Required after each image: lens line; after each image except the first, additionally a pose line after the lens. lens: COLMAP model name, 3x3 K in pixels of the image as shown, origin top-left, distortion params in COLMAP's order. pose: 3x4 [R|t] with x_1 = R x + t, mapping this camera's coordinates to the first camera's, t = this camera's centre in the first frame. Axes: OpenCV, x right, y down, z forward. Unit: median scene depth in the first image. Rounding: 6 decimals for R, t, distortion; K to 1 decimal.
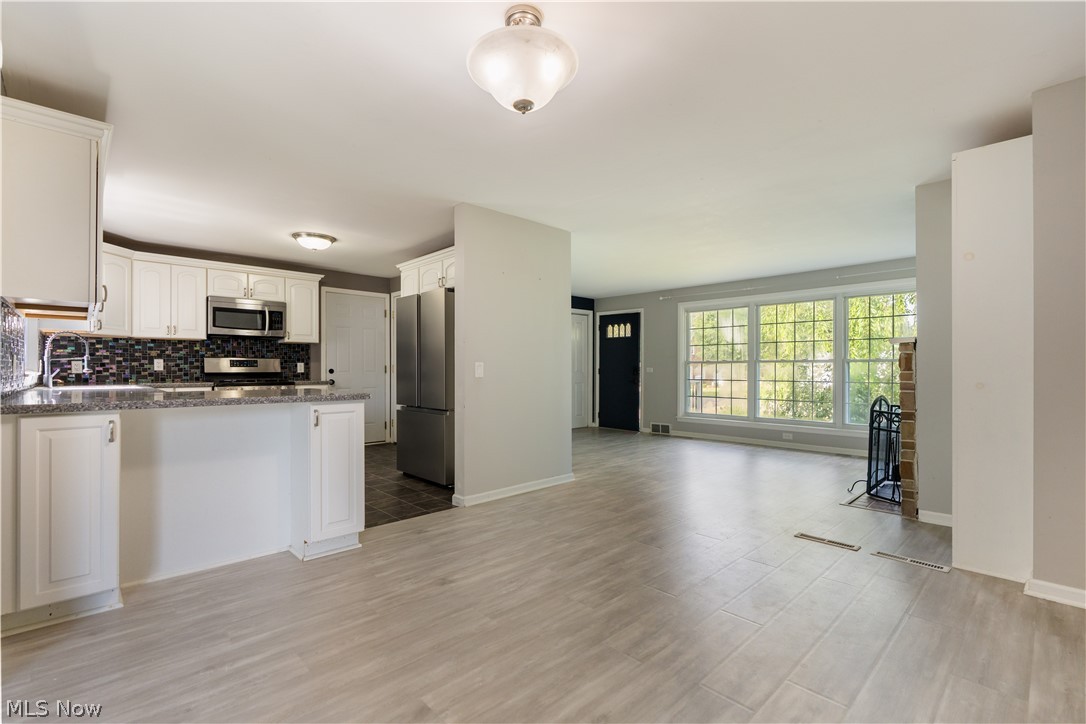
lens RADIAL K [[487.3, 0, 543.6], [0, 487.3, 366.6], [0, 0, 1]] dist [-0.002983, 0.001112]
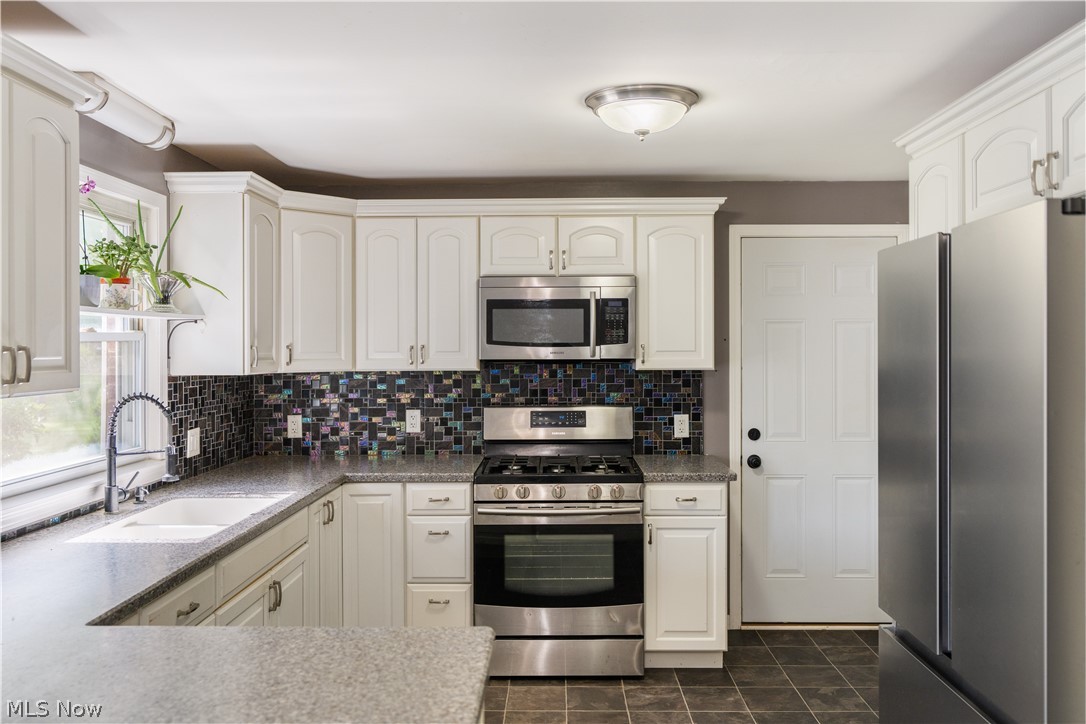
lens RADIAL K [[872.5, 0, 543.0], [0, 872.5, 362.0], [0, 0, 1]] dist [0.006754, 0.000054]
pose [[0.712607, 0.008691, -0.701510, -0.069863], [0.006323, 0.999803, 0.018809, -0.078163], [0.701535, -0.017839, 0.712412, 0.447826]]
